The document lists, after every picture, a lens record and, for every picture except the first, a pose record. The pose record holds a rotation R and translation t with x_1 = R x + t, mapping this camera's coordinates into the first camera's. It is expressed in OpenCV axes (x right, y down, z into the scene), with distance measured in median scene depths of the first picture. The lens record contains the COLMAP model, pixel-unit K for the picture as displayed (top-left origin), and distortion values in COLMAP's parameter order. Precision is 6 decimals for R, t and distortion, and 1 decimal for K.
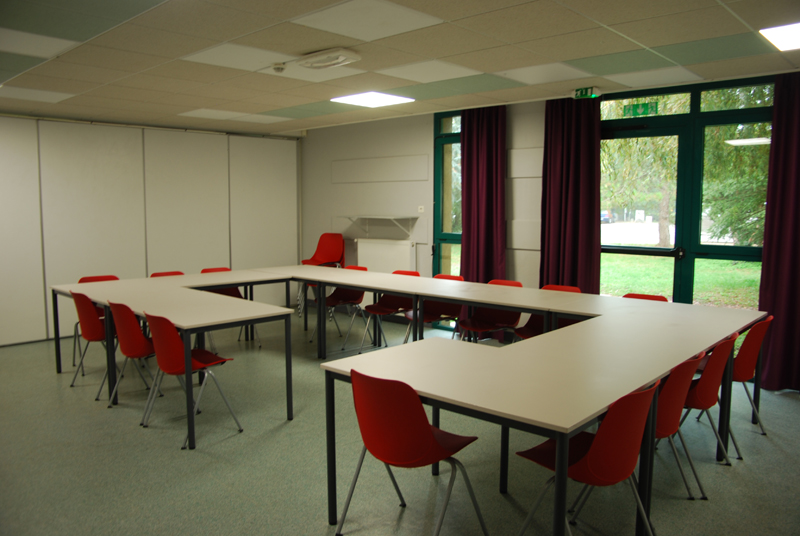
lens RADIAL K [[576.9, 0, 400.0], [0, 576.9, 268.0], [0, 0, 1]] dist [-0.011343, -0.004845]
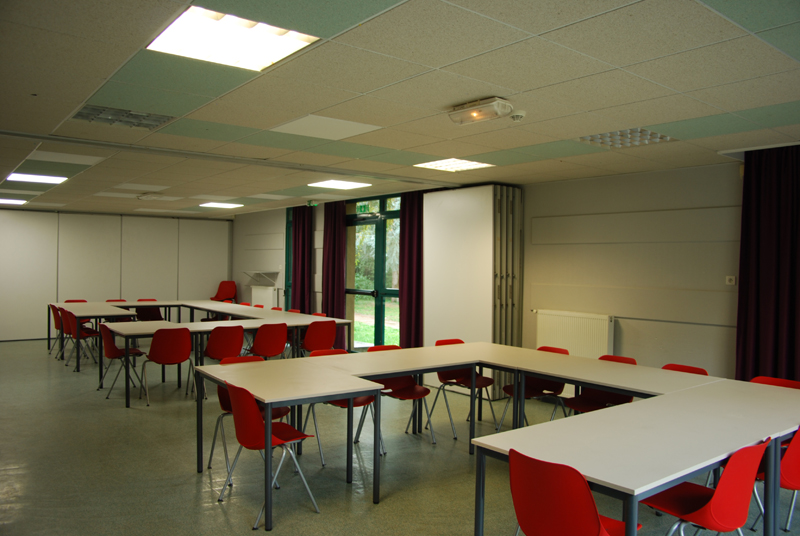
lens RADIAL K [[630.7, 0, 400.0], [0, 630.7, 268.0], [0, 0, 1]] dist [0.003065, -0.000932]
pose [[0.981287, 0.018923, -0.191617, 0.677233], [-0.040017, 0.993473, -0.106822, 0.069543], [0.188345, 0.112491, 0.975639, -0.603313]]
